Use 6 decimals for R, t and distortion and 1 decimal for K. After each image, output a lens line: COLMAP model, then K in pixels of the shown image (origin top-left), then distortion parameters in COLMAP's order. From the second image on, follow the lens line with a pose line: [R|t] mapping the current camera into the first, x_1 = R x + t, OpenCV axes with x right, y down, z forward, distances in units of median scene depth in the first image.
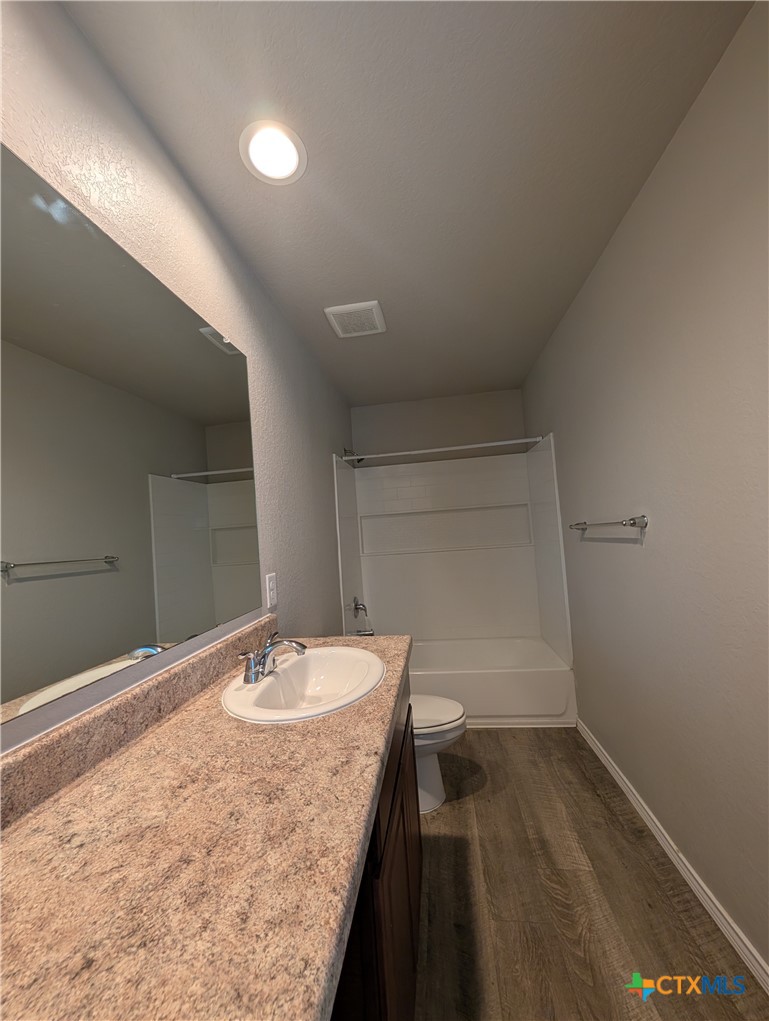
lens RADIAL K [[387.3, 0, 384.8], [0, 387.3, 513.6], [0, 0, 1]] dist [0.000986, 0.000167]
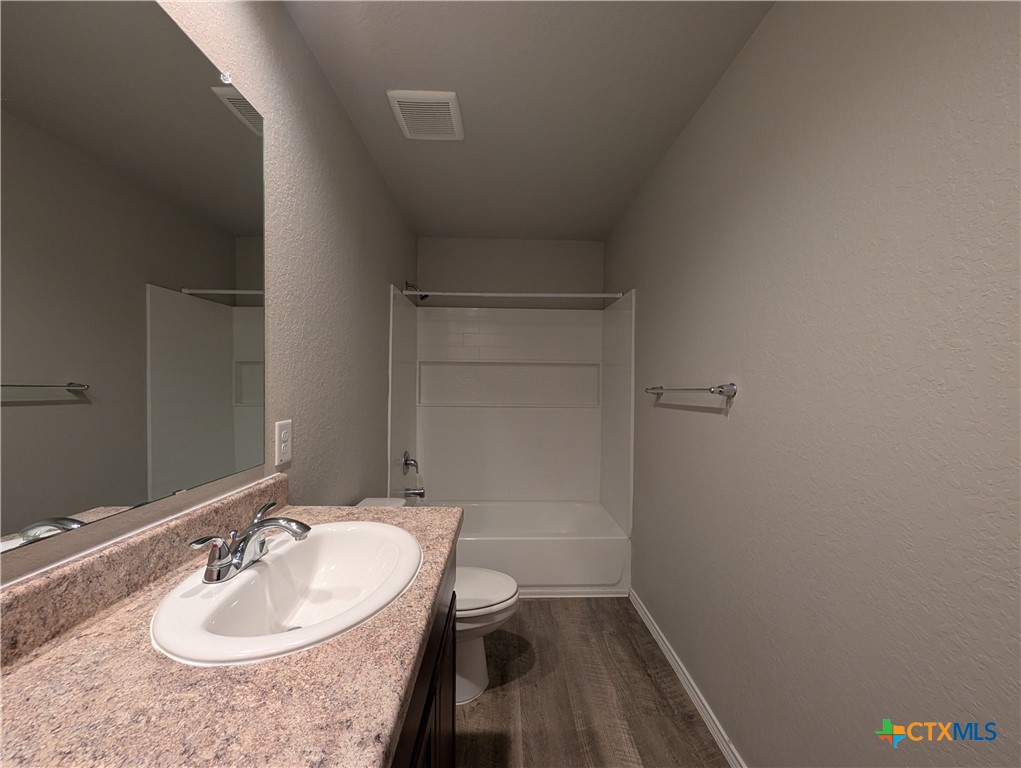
lens RADIAL K [[387.3, 0, 512.7], [0, 387.3, 384.7], [0, 0, 1]] dist [0.000986, 0.000167]
pose [[0.983963, 0.078885, 0.159979, 0.018334], [-0.085885, 0.995606, 0.037317, 0.017060], [-0.156333, -0.050458, 0.986415, 0.173805]]
